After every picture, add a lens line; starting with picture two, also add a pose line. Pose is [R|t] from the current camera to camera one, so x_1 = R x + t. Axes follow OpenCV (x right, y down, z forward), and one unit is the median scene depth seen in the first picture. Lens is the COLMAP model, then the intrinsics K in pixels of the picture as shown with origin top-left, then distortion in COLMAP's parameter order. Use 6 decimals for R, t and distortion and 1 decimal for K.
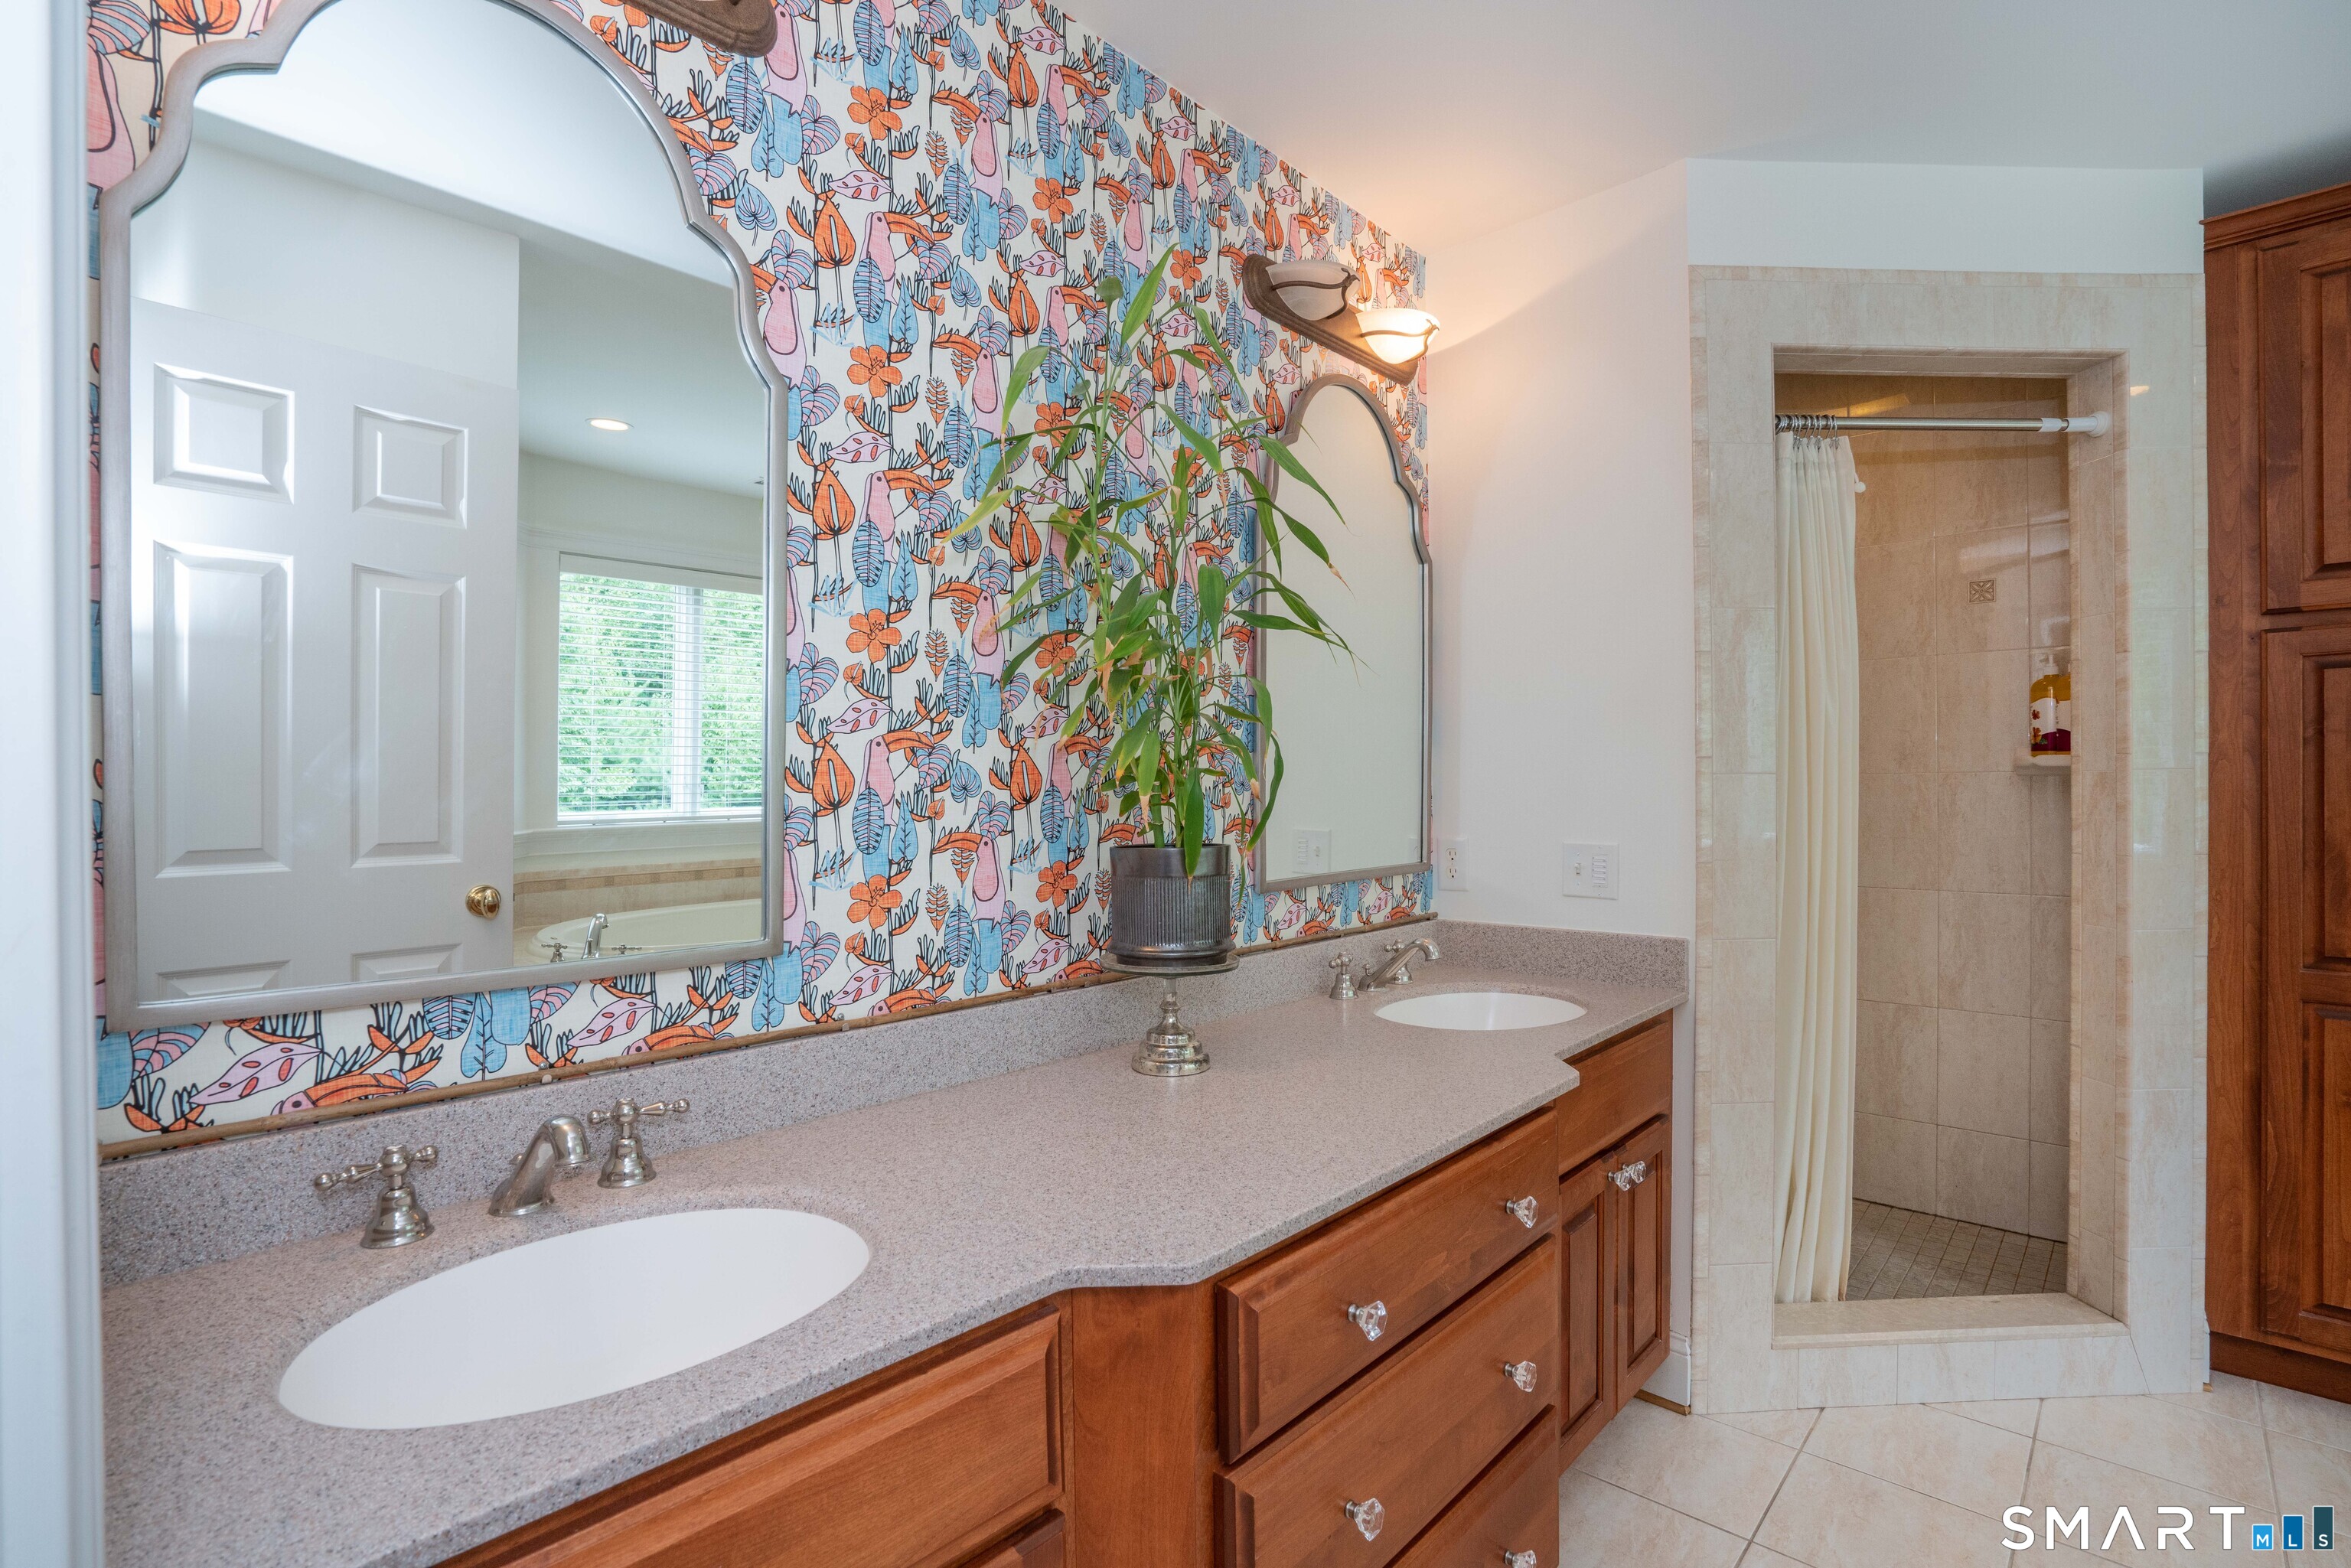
lens RADIAL K [[1095.7, 0, 1171.4], [0, 1095.7, 788.1], [0, 0, 1]] dist [-0.027172, 0.001075]
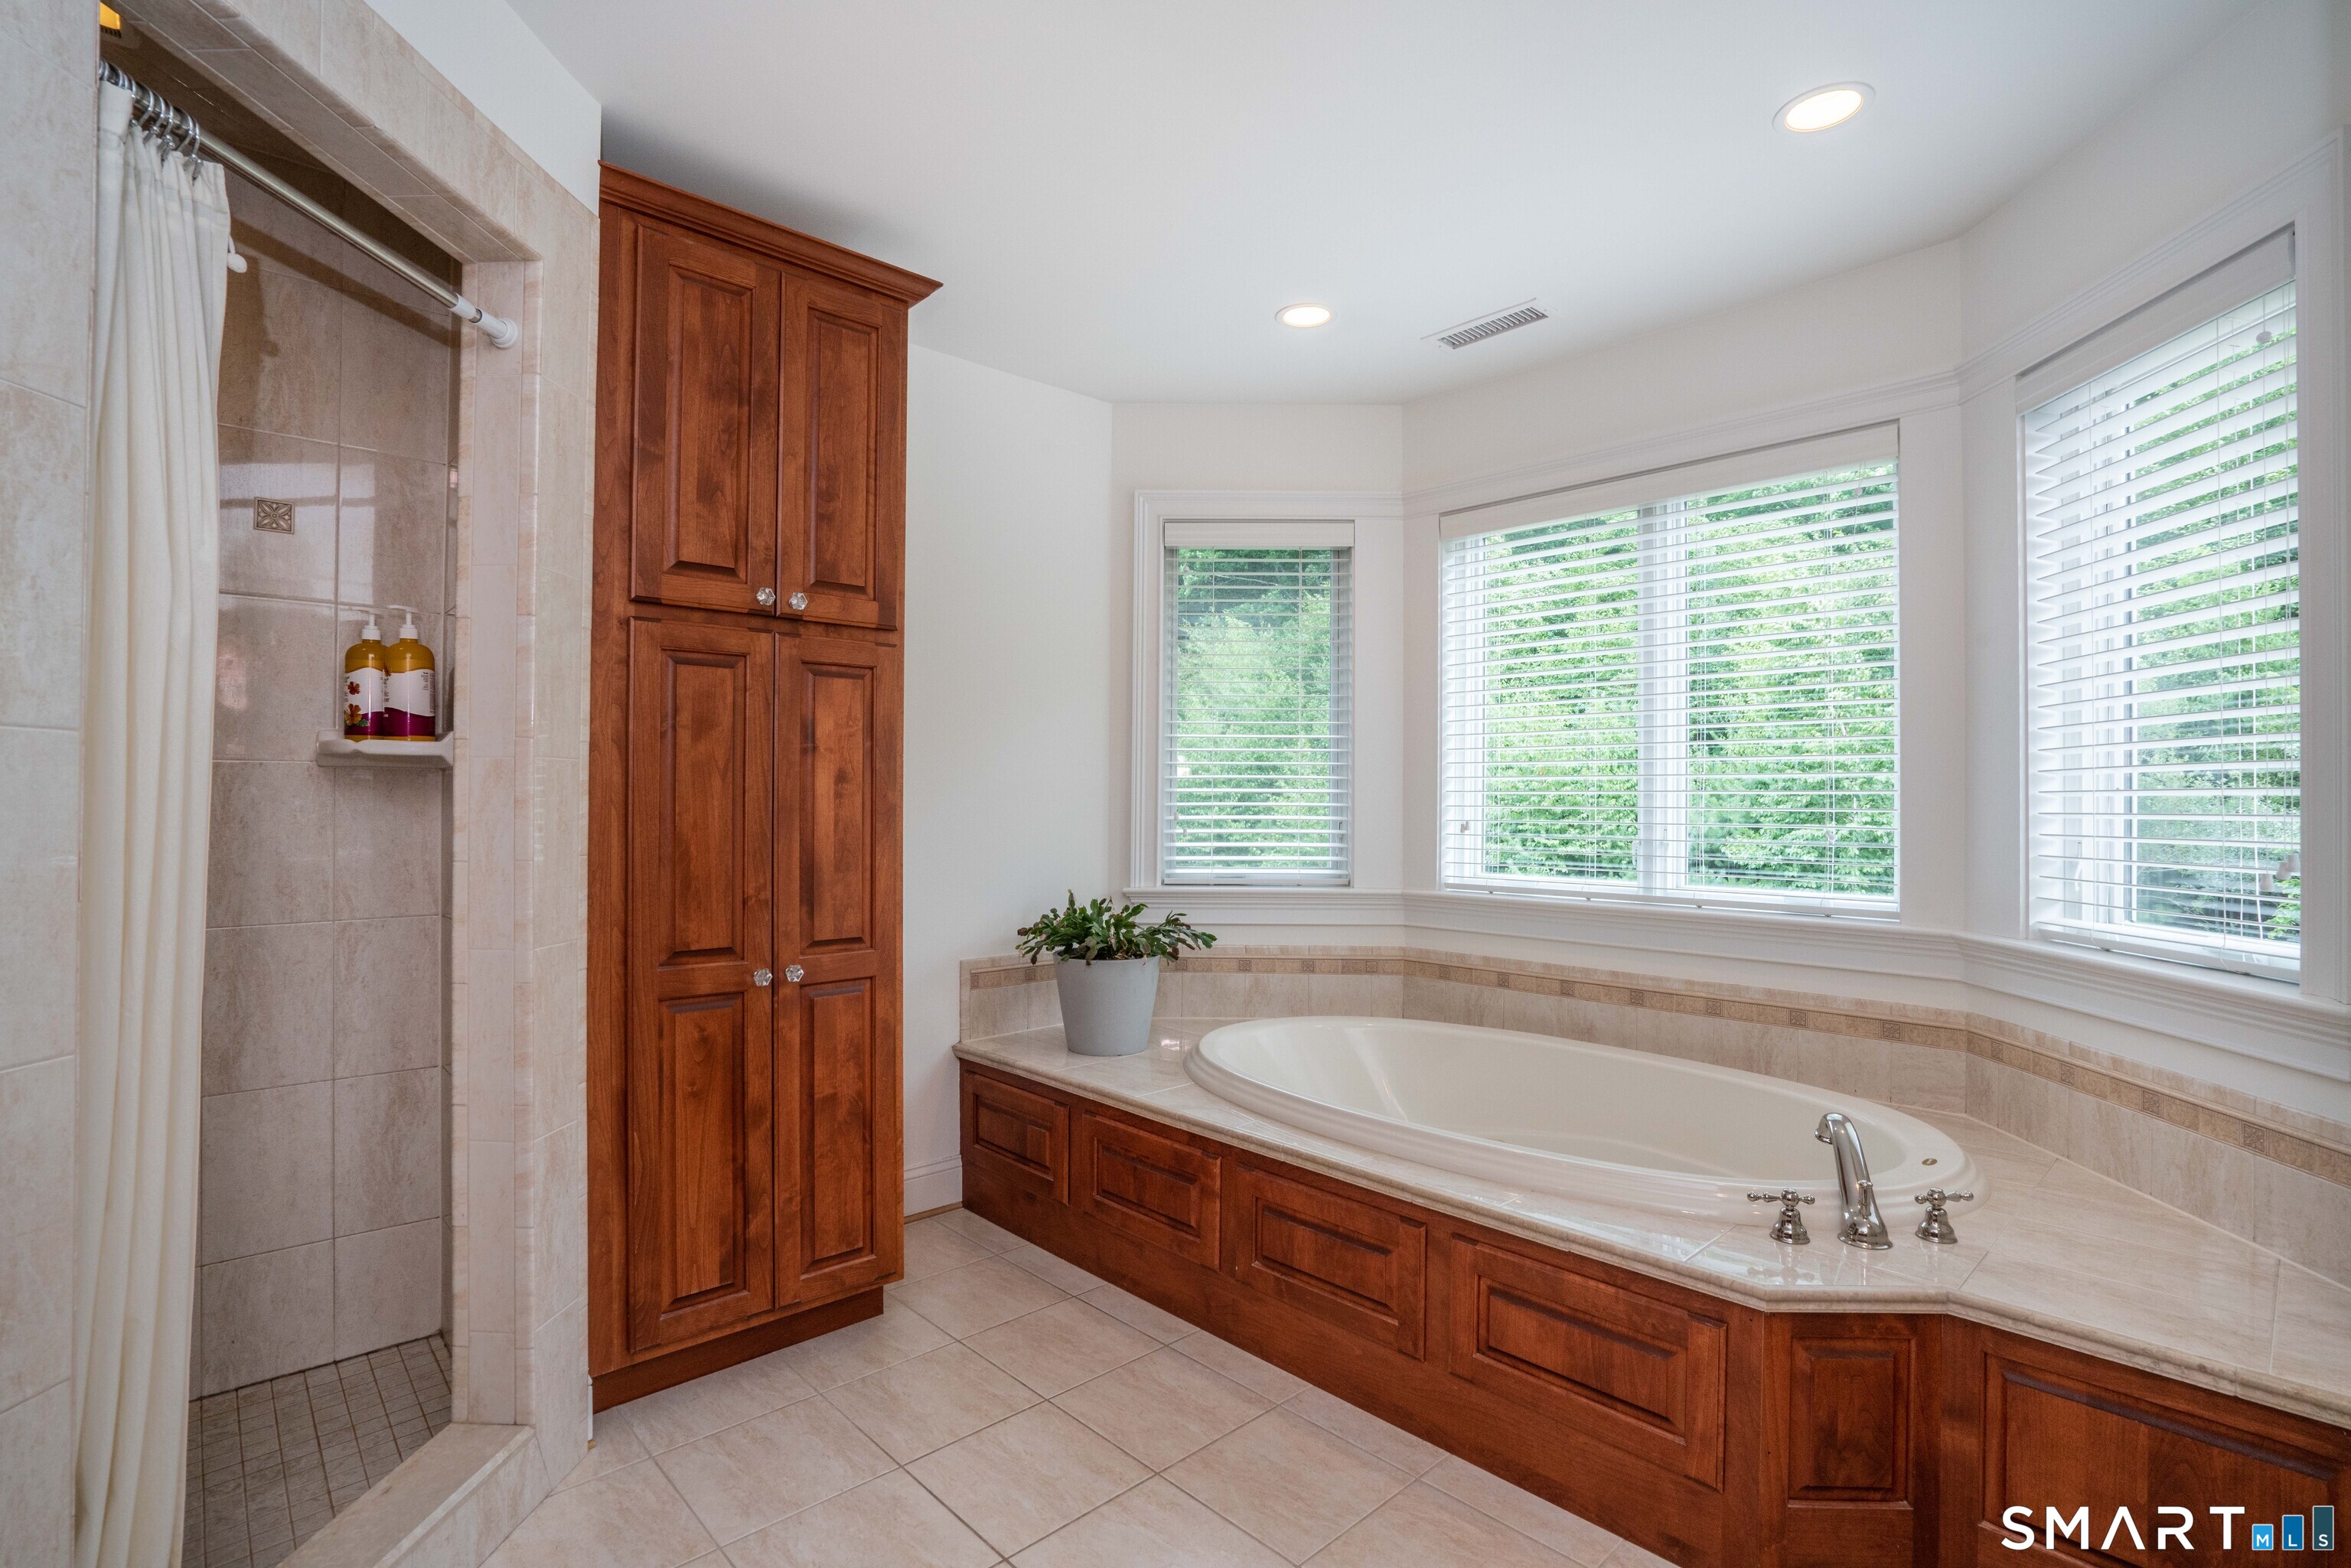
lens RADIAL K [[1095.7, 0, 1169.2], [0, 1095.7, 795.1], [0, 0, 1]] dist [-0.027172, 0.001075]
pose [[0.084807, 0.010485, 0.996342, 0.097696], [-0.002292, 0.999944, -0.010328, 0.019604], [-0.996395, -0.001408, 0.084827, 0.433483]]
